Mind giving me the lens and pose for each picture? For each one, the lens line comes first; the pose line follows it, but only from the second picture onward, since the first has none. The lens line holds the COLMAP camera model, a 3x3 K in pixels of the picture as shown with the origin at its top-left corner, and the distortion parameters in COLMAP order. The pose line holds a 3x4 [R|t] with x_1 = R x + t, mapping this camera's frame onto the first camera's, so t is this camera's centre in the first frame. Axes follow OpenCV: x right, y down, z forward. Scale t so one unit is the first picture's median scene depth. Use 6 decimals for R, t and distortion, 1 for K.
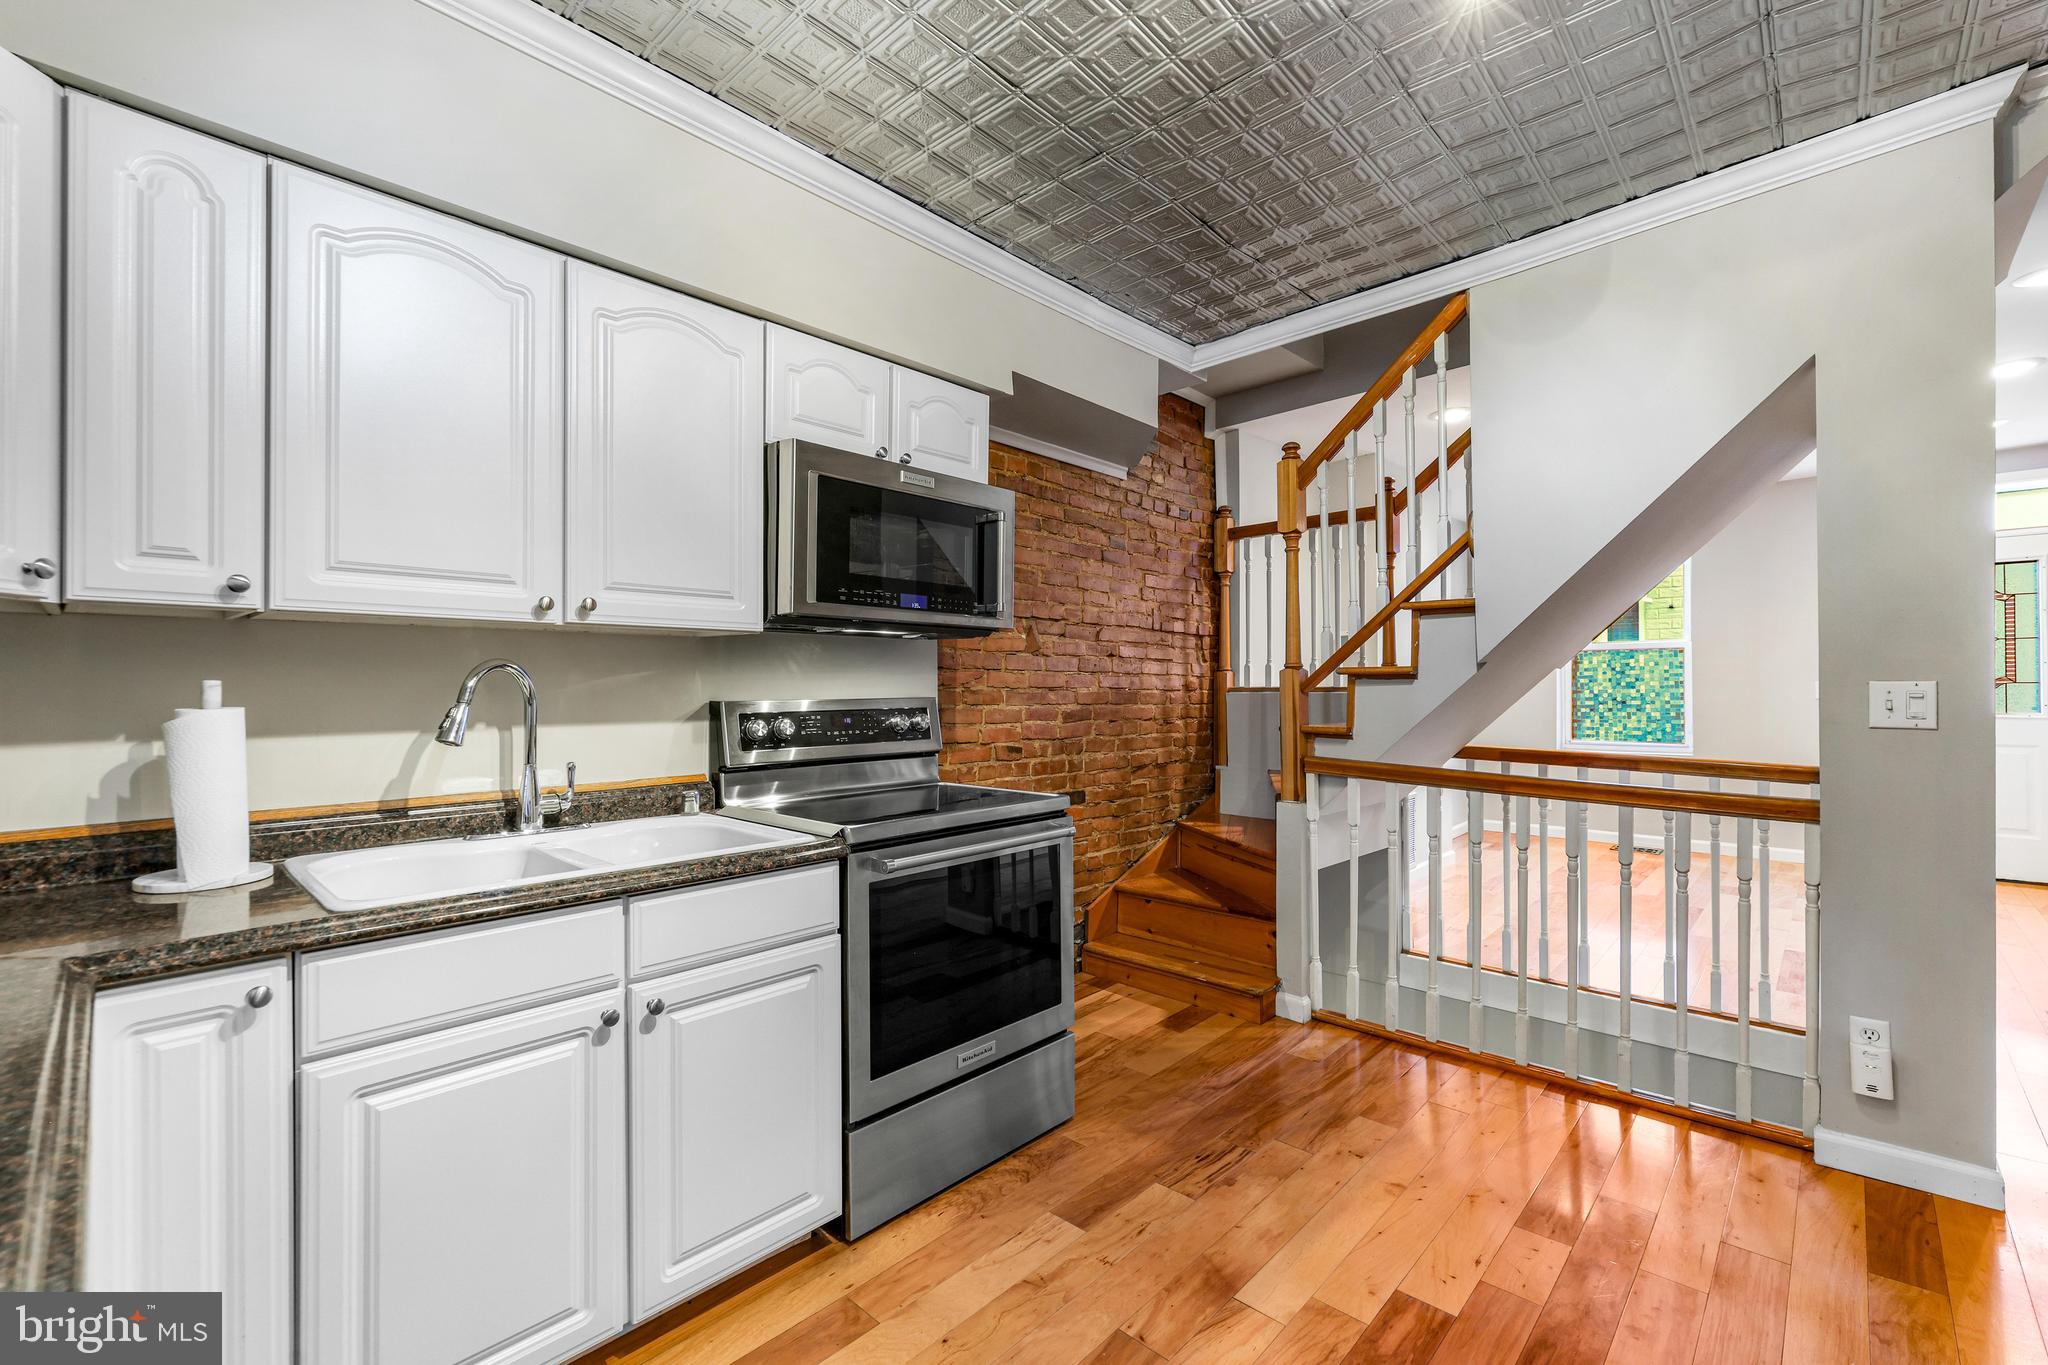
lens RADIAL K [[858.4, 0, 1021.6], [0, 858.4, 677.9], [0, 0, 1]] dist [0.000229, 0.000283]
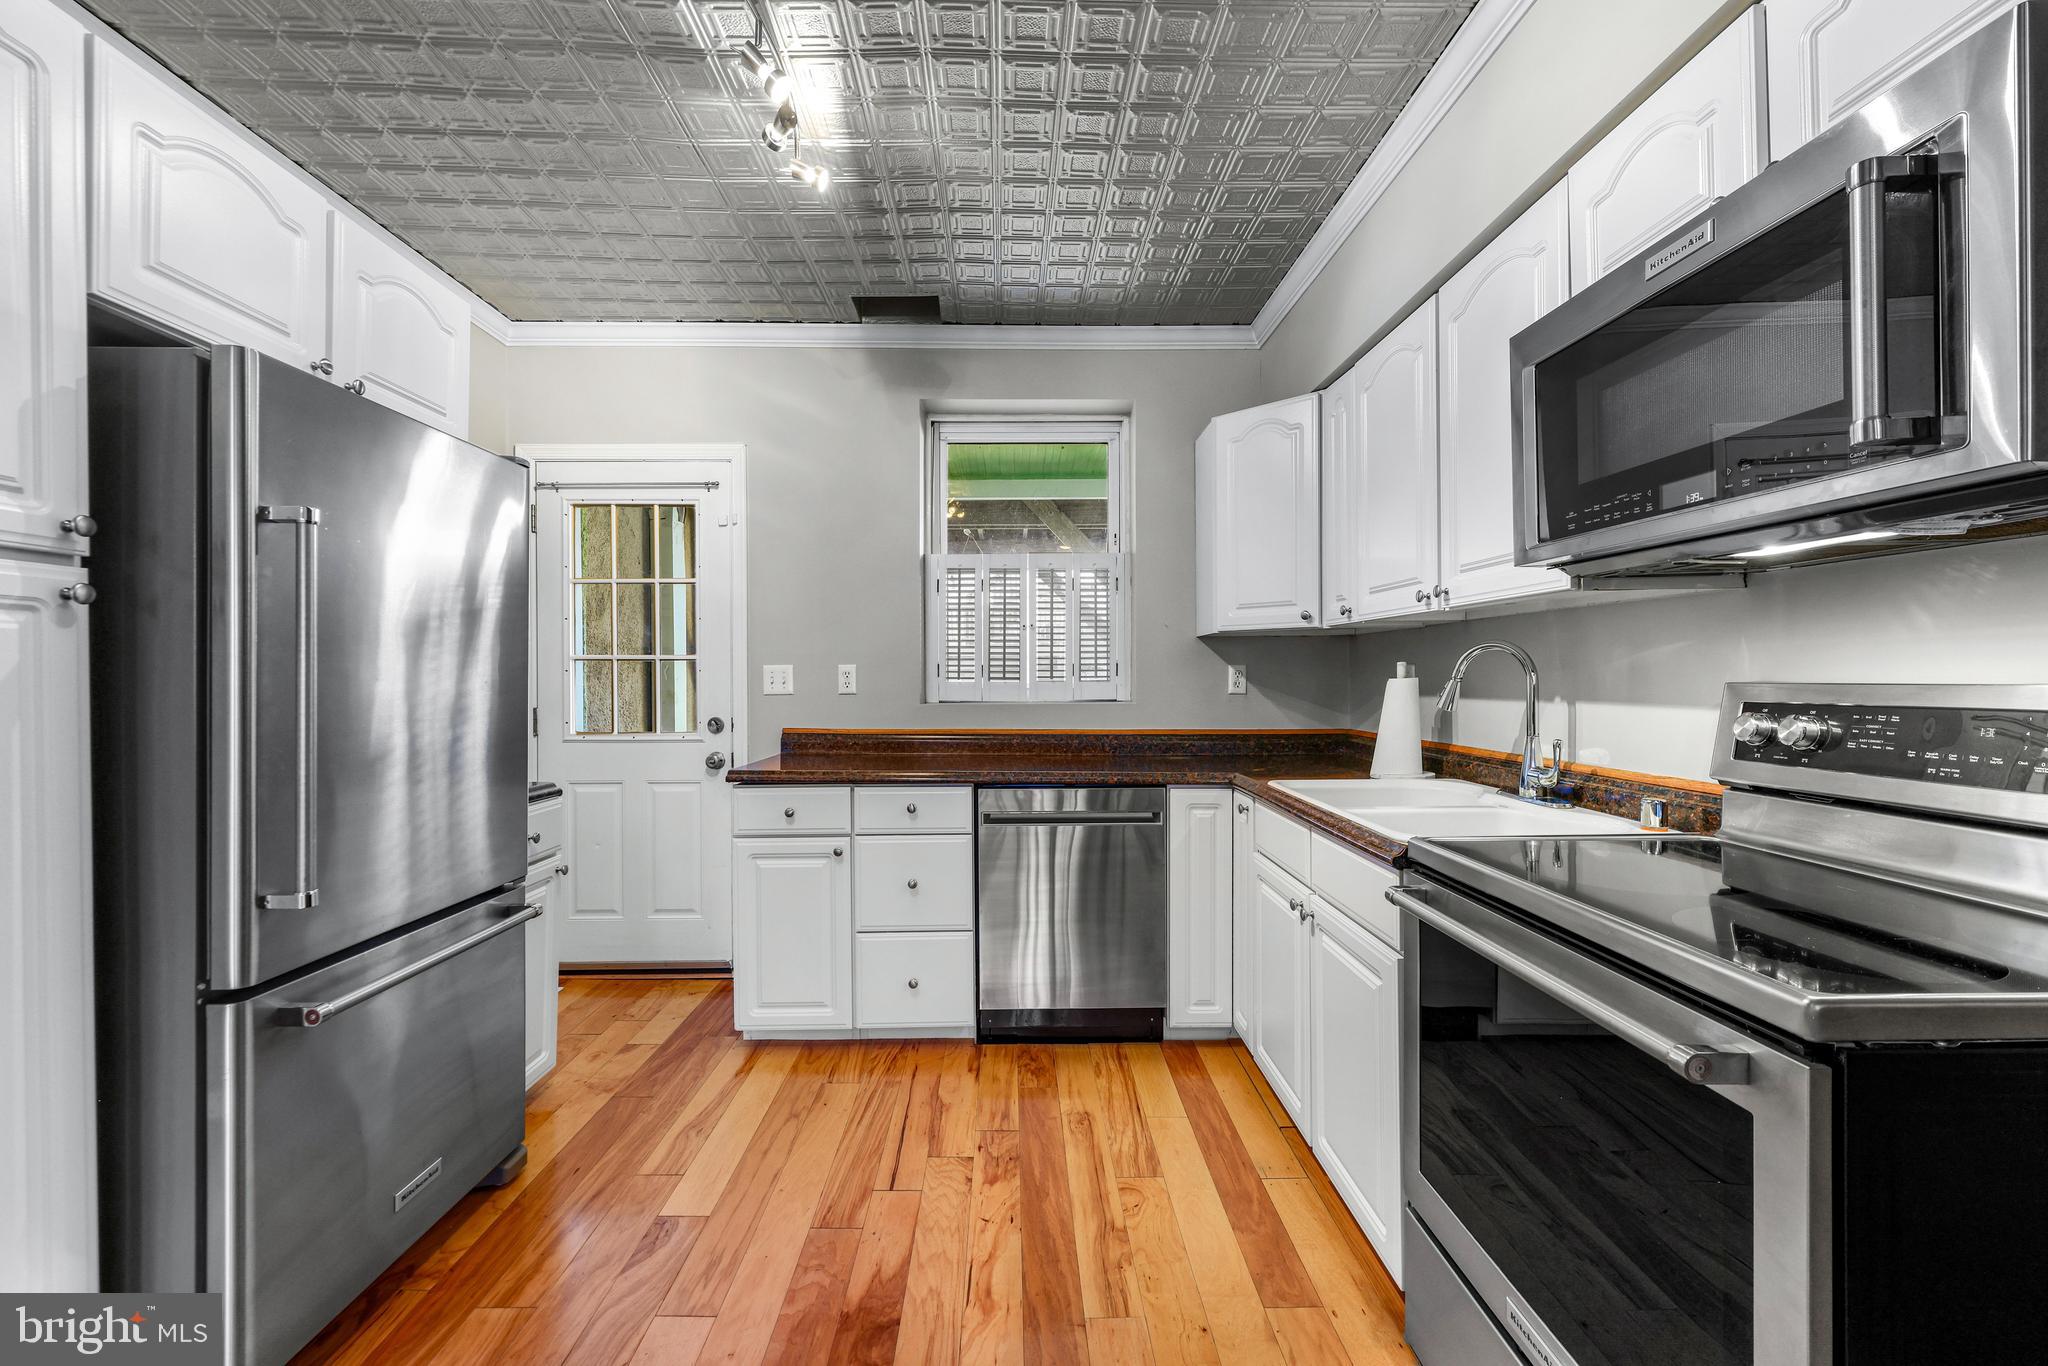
lens RADIAL K [[858.4, 0, 1021.6], [0, 858.4, 678.4], [0, 0, 1]] dist [0.000229, 0.000283]
pose [[-0.718224, 0.004289, -0.695799, 0.618862], [0.009473, 0.999949, -0.003615, 0.025486], [0.695747, -0.009188, -0.718228, 1.297528]]
